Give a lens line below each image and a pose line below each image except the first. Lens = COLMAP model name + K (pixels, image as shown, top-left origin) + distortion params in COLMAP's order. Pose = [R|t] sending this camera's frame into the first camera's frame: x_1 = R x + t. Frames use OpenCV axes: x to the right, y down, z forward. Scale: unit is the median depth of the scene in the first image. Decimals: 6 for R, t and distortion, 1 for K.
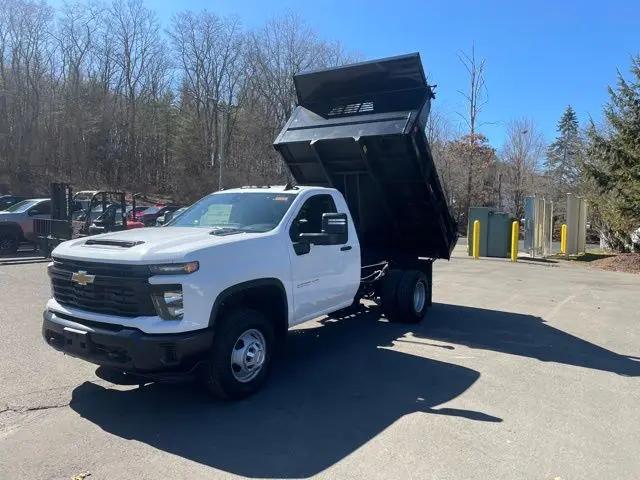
lens RADIAL K [[480.3, 0, 319.3], [0, 480.3, 233.5], [0, 0, 1]] dist [0.092599, -0.121865]
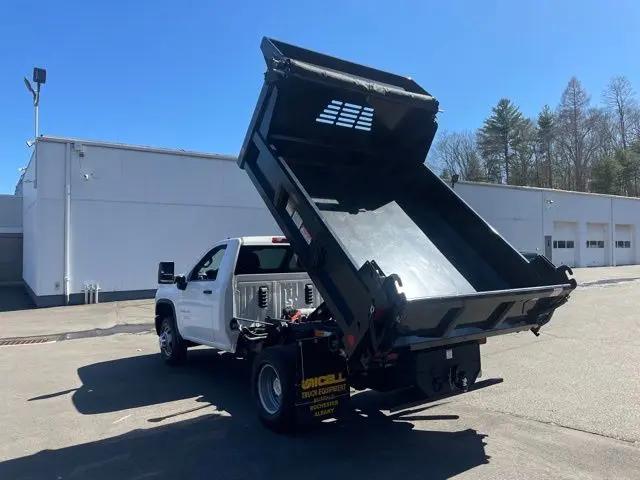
lens RADIAL K [[480.3, 0, 319.3], [0, 480.3, 233.5], [0, 0, 1]] dist [0.092599, -0.121865]
pose [[-0.375398, -0.054702, -0.925248, 1.151990], [-0.030576, 0.998444, -0.046624, -0.070427], [0.926359, 0.010788, -0.376486, 1.888125]]
